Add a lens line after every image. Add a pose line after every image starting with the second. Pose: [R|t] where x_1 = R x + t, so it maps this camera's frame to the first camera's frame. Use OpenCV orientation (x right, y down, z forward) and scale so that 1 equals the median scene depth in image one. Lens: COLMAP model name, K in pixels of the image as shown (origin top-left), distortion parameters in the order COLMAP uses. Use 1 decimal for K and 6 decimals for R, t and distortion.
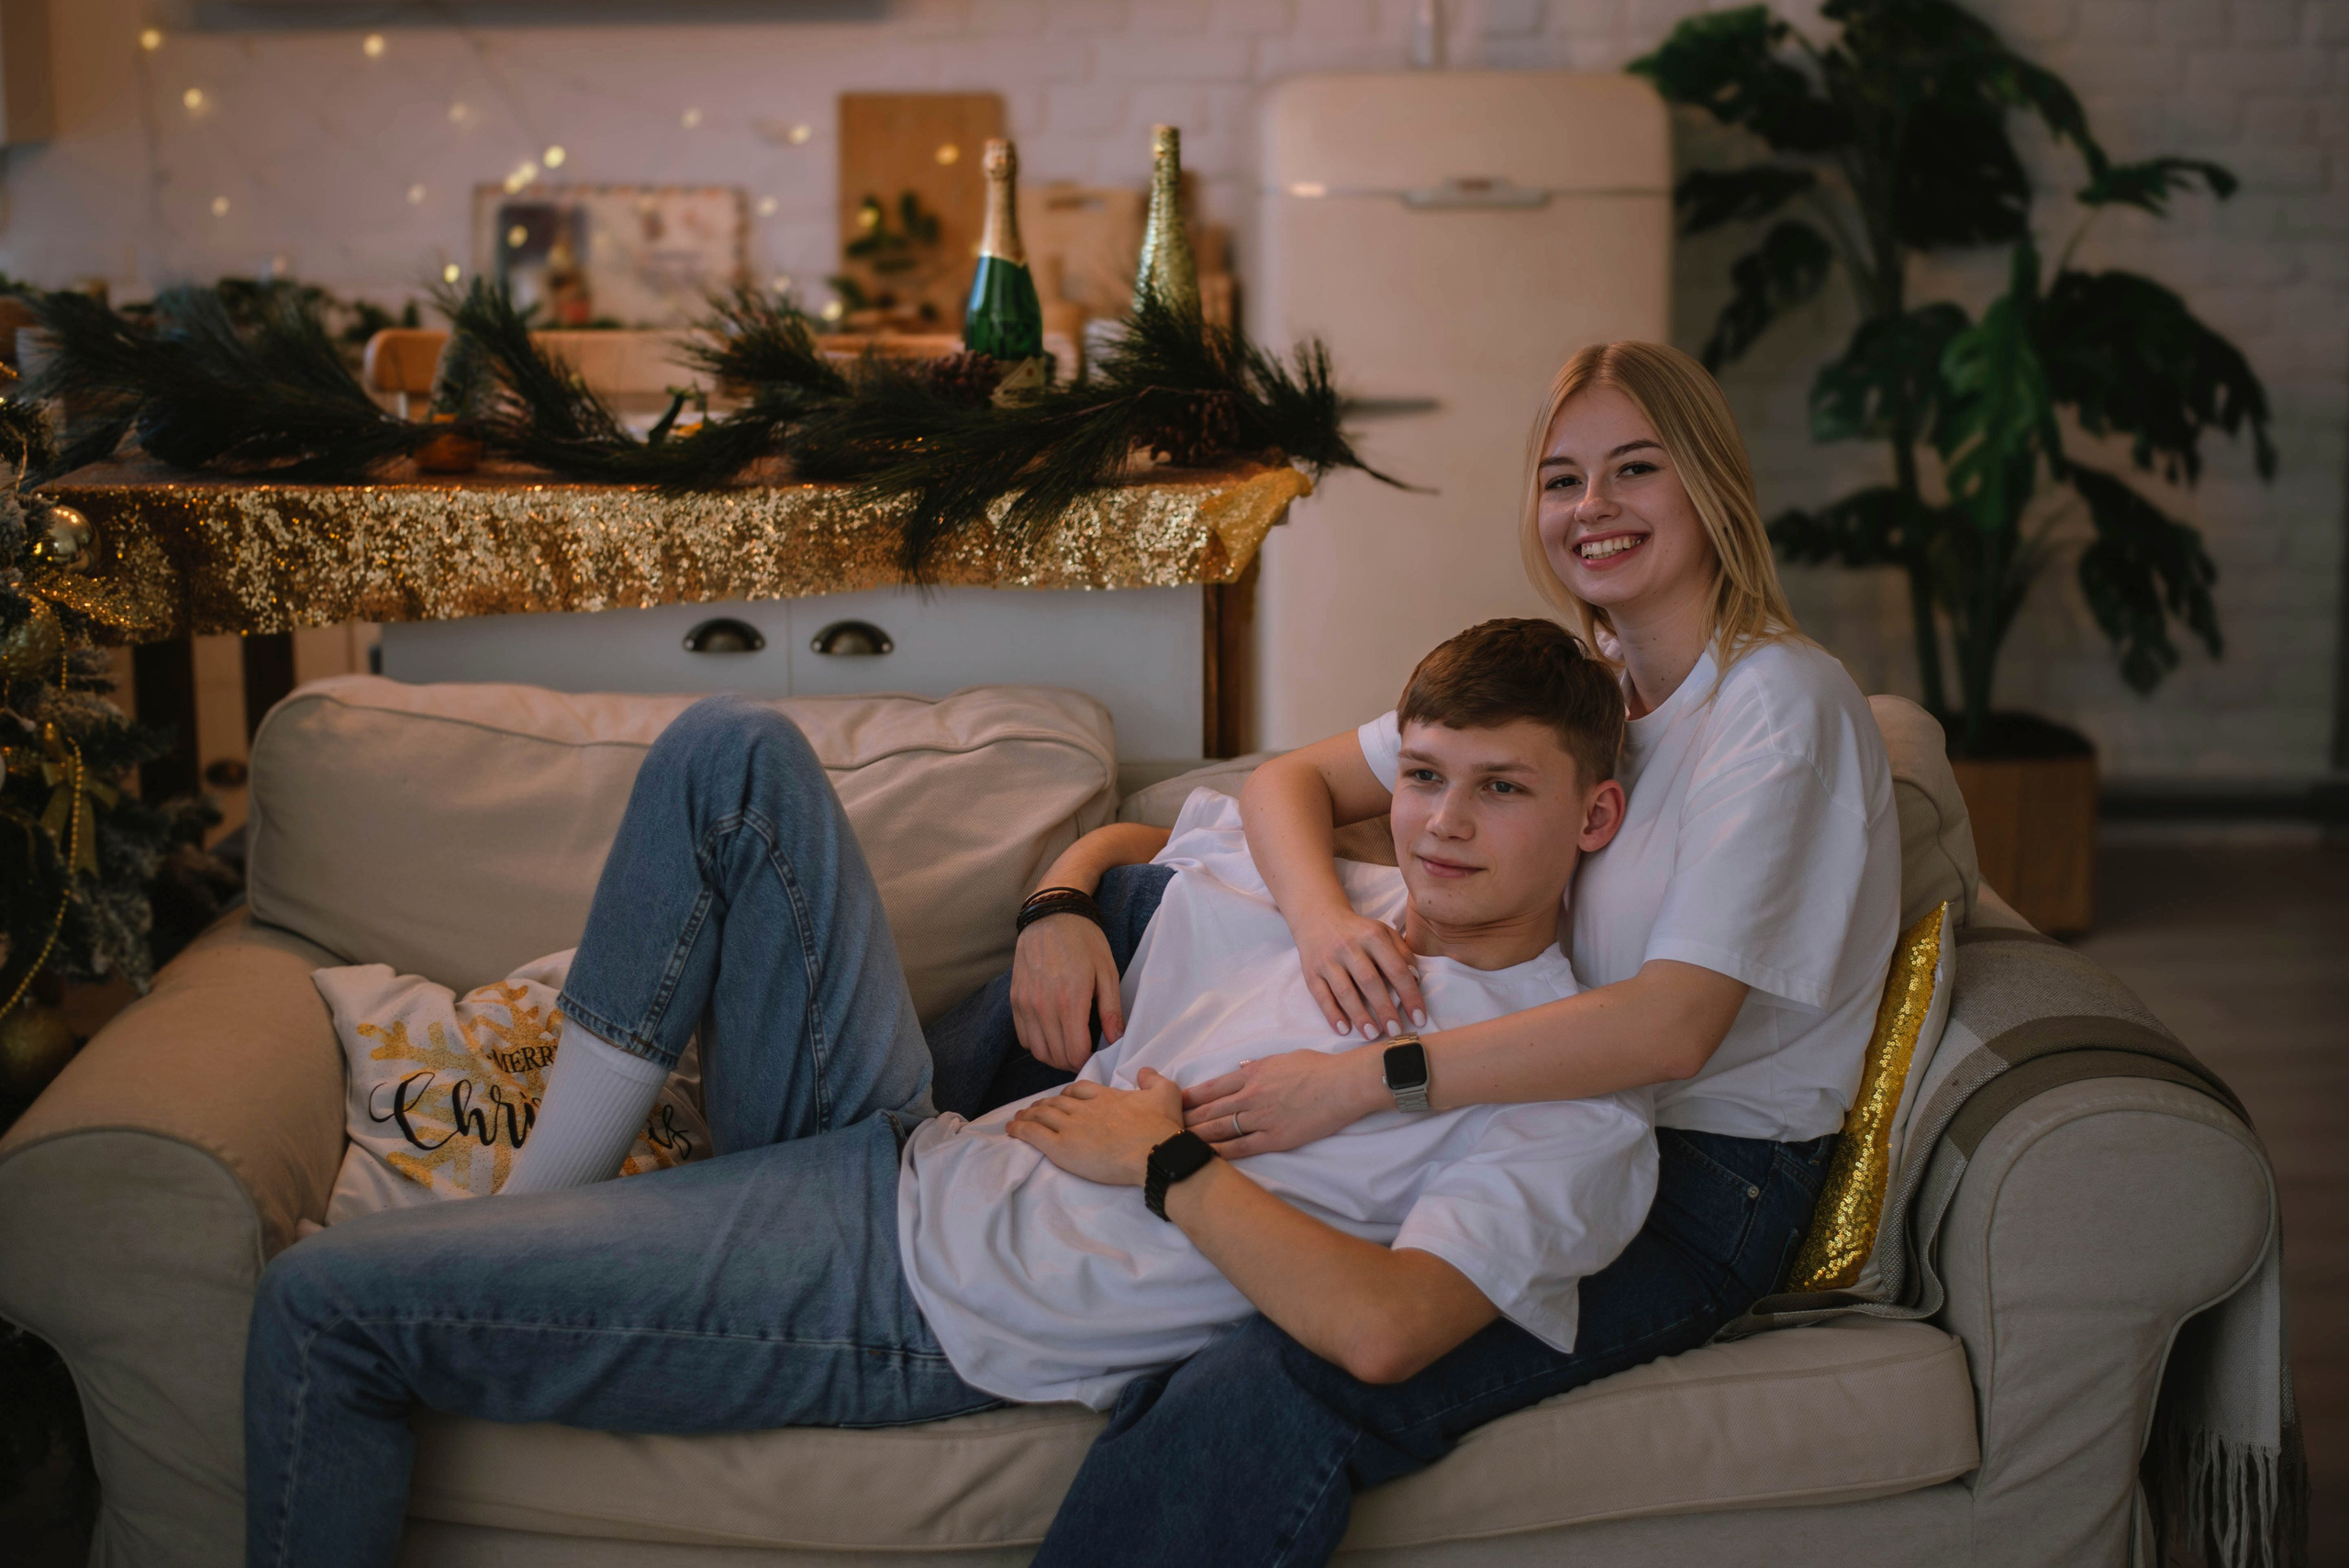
lens RADIAL K [[3561.2, 0, 1180.0], [0, 3561.2, 792.9], [0, 0, 1]] dist [-0.050535, 0.000000]
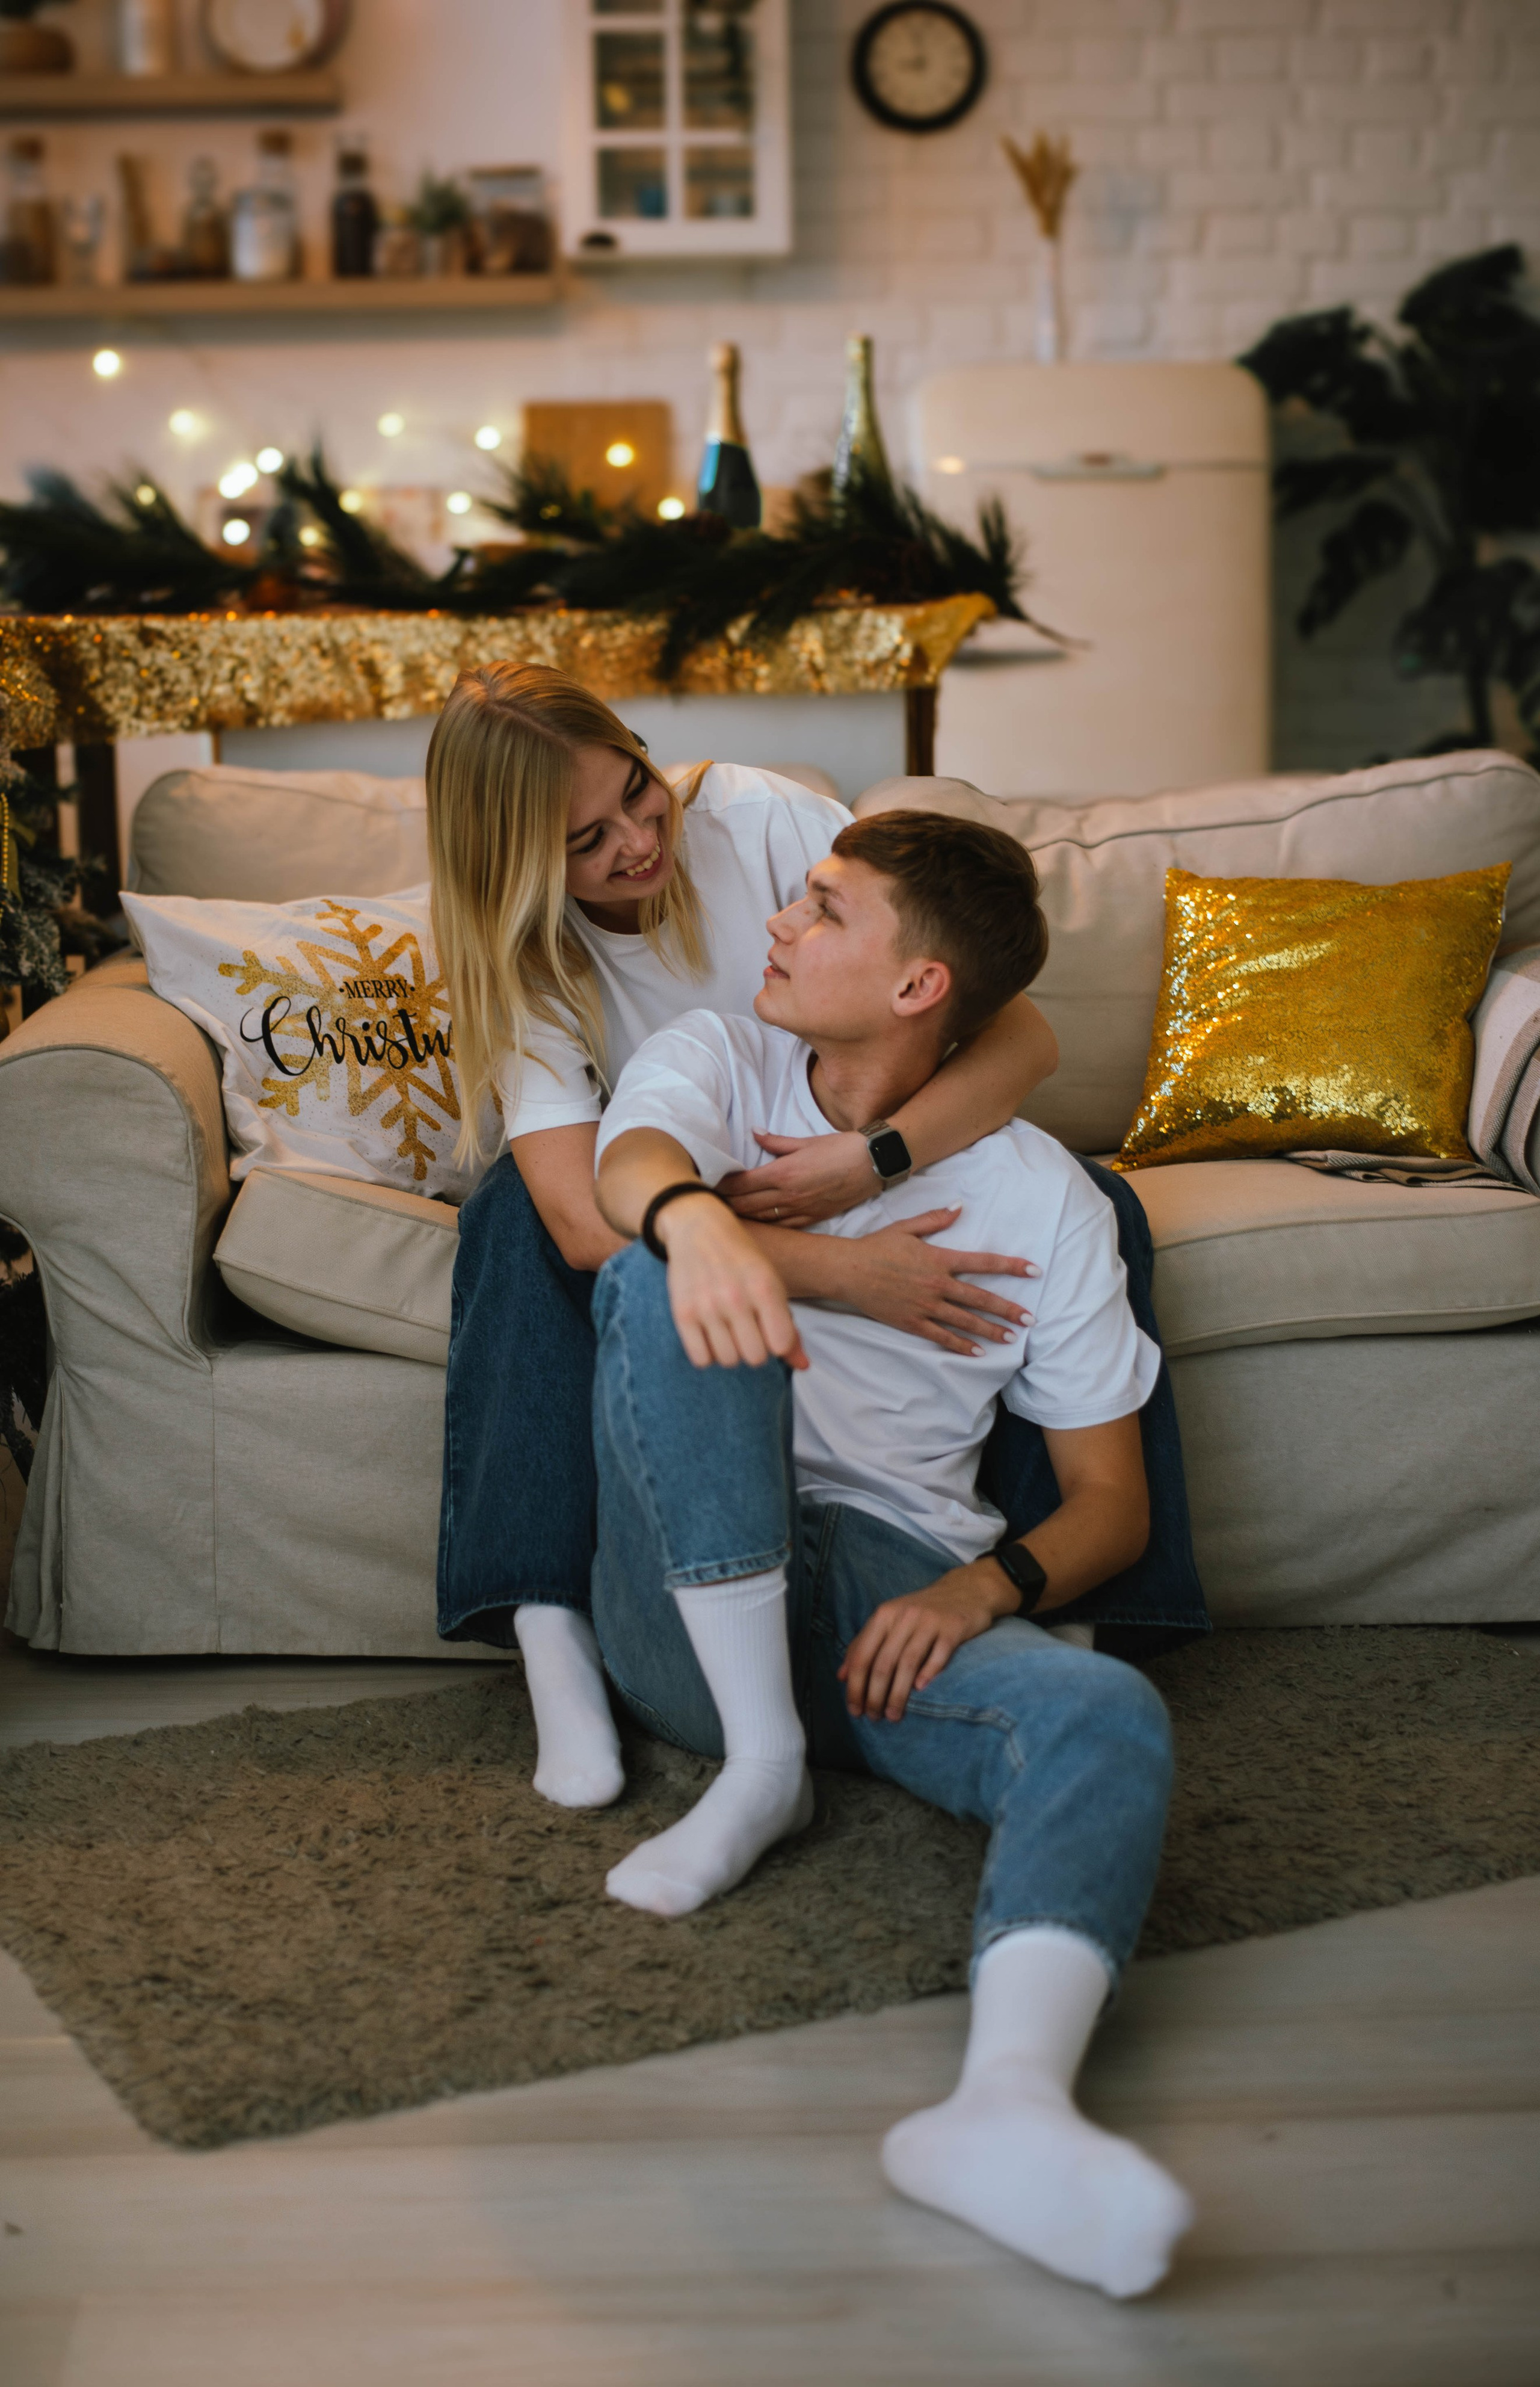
lens RADIAL K [[3554.4, 0, 744.0], [0, 3554.4, 1189.2], [0, 0, 1]] dist [-0.037980, 0.000000]
pose [[0.999927, -0.012039, -0.000506, -0.050336], [0.012022, 0.999595, -0.025801, 0.141049], [0.000817, 0.025793, 0.999667, -0.197281]]
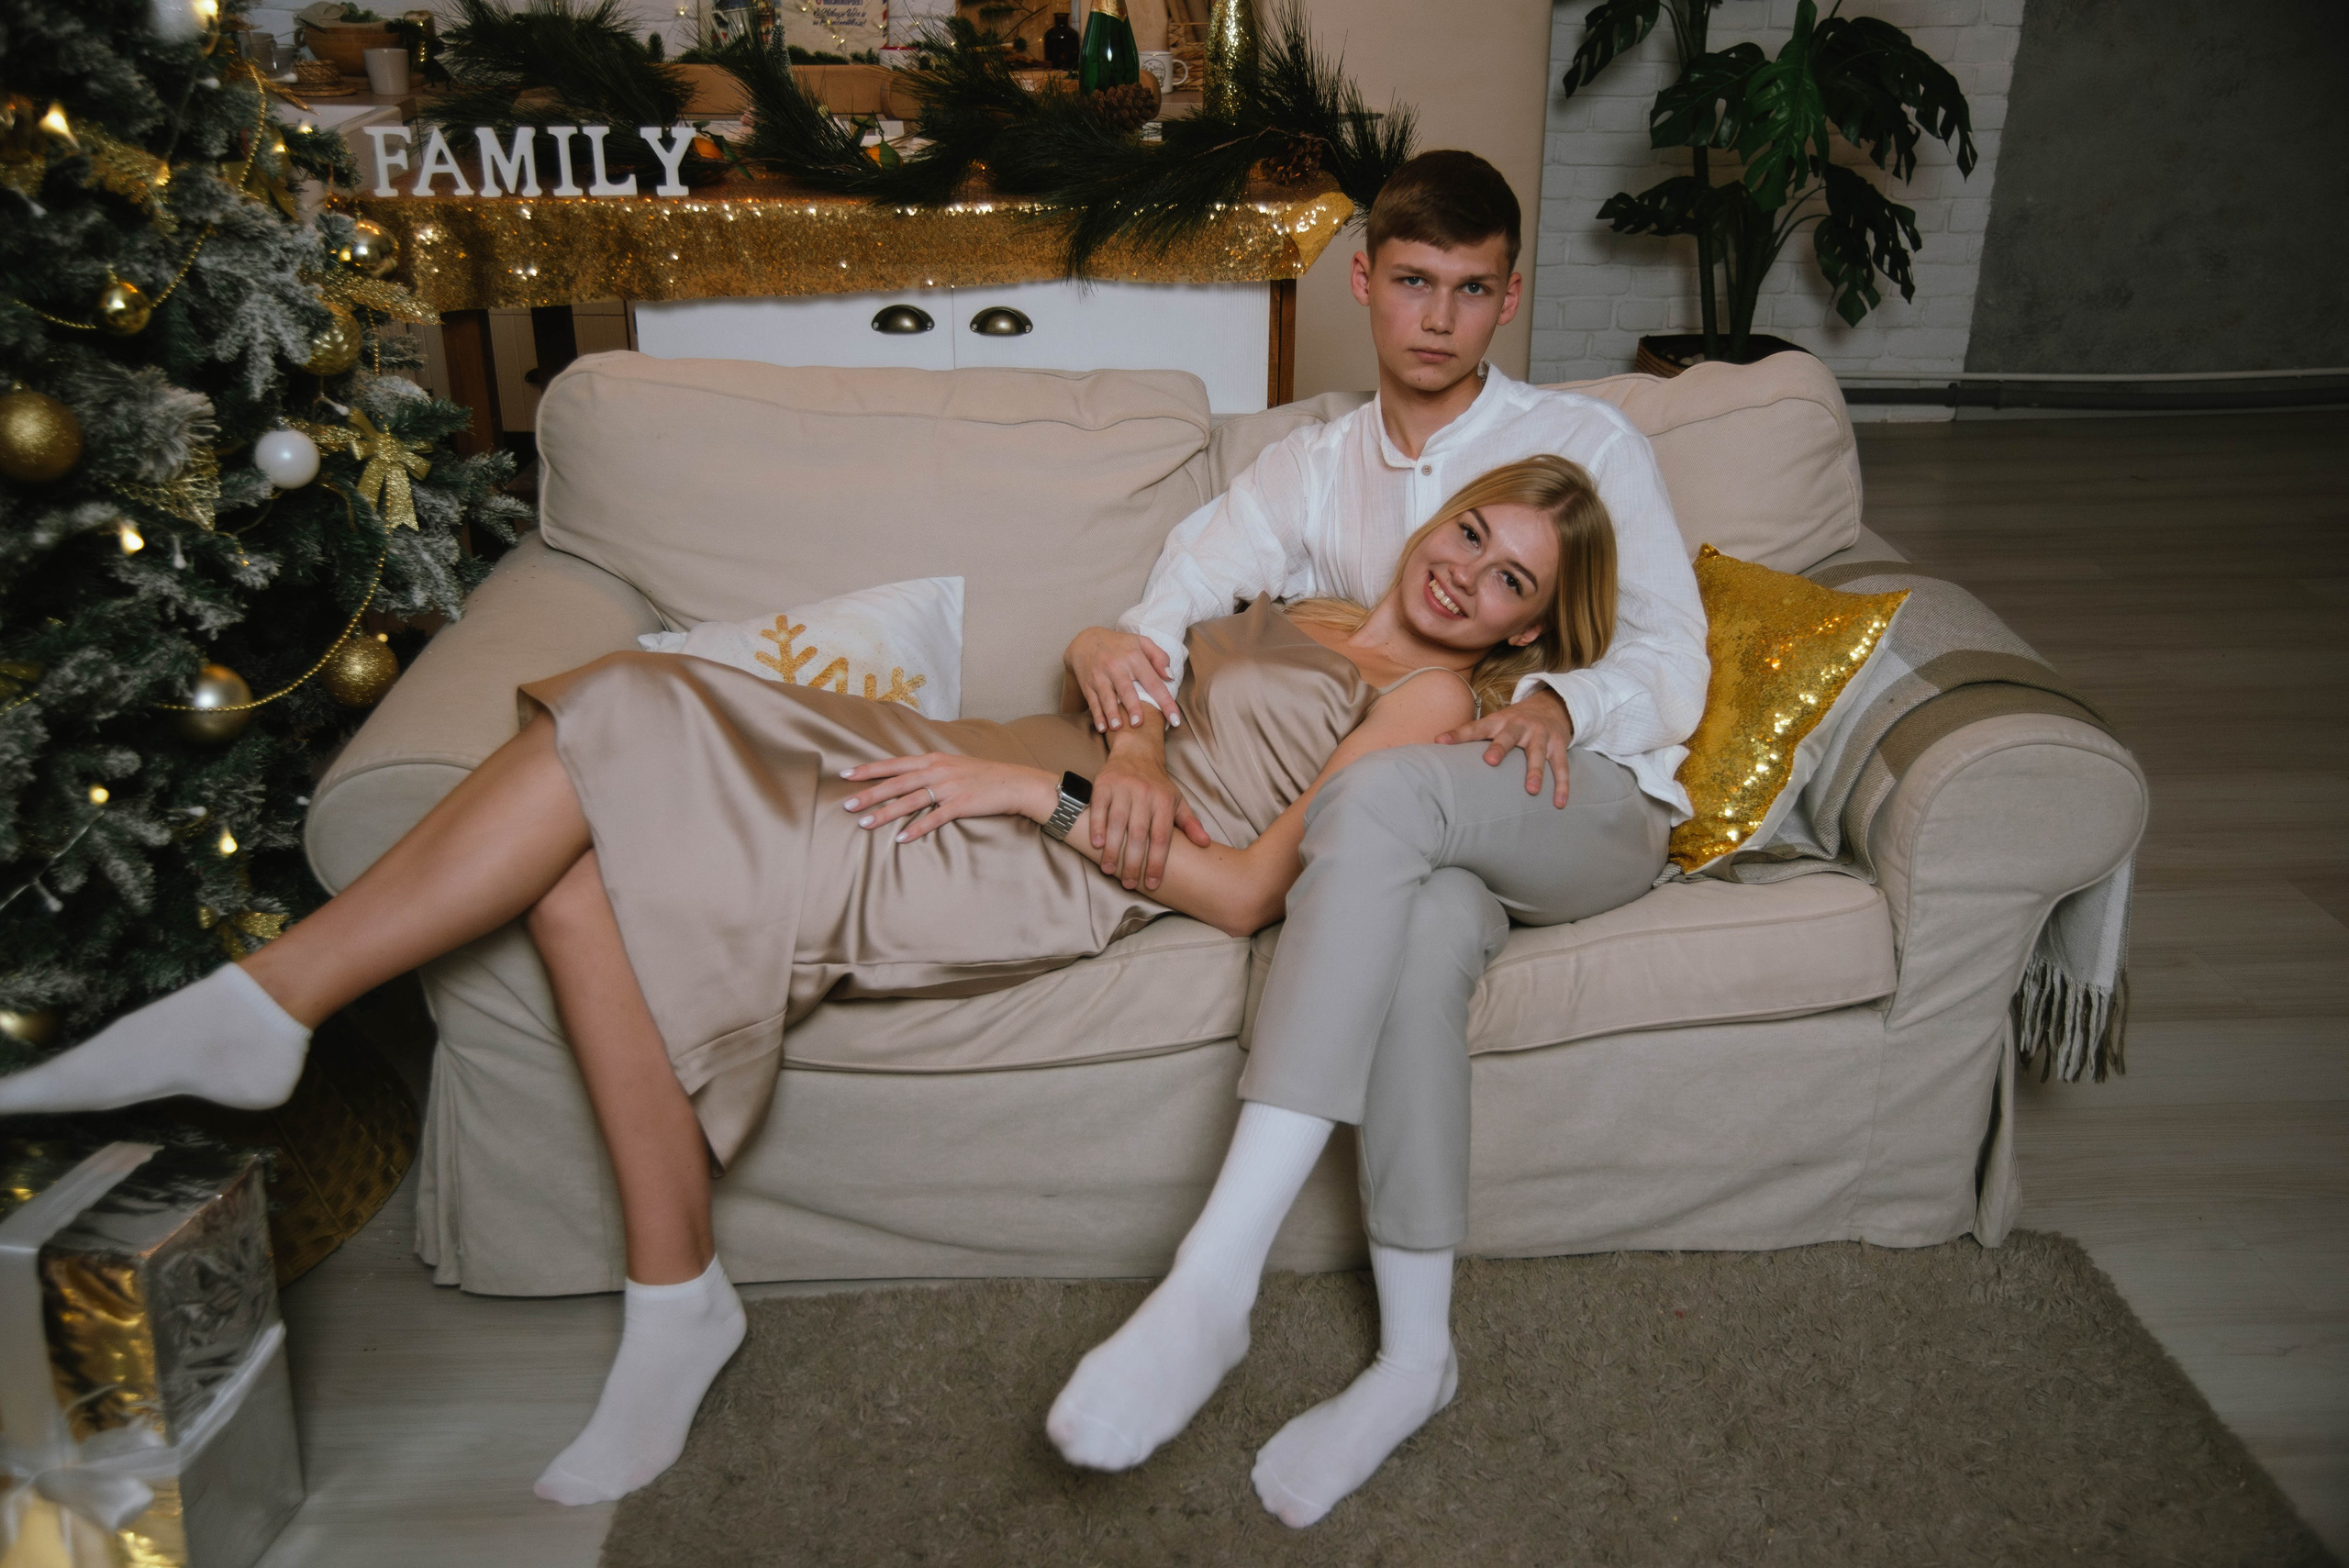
lens RADIAL K [[2049.0, 0, 1175.6], [0, 2049.0, 785.7], [0, 0, 1]] dist [0.018707, -0.002293]
pose [[0.999860, 0.001711, 0.016617, -0.040578], [-0.005262, 0.976365, 0.216066, -0.041101], [-0.015854, -0.216123, 0.976237, 0.232704]]
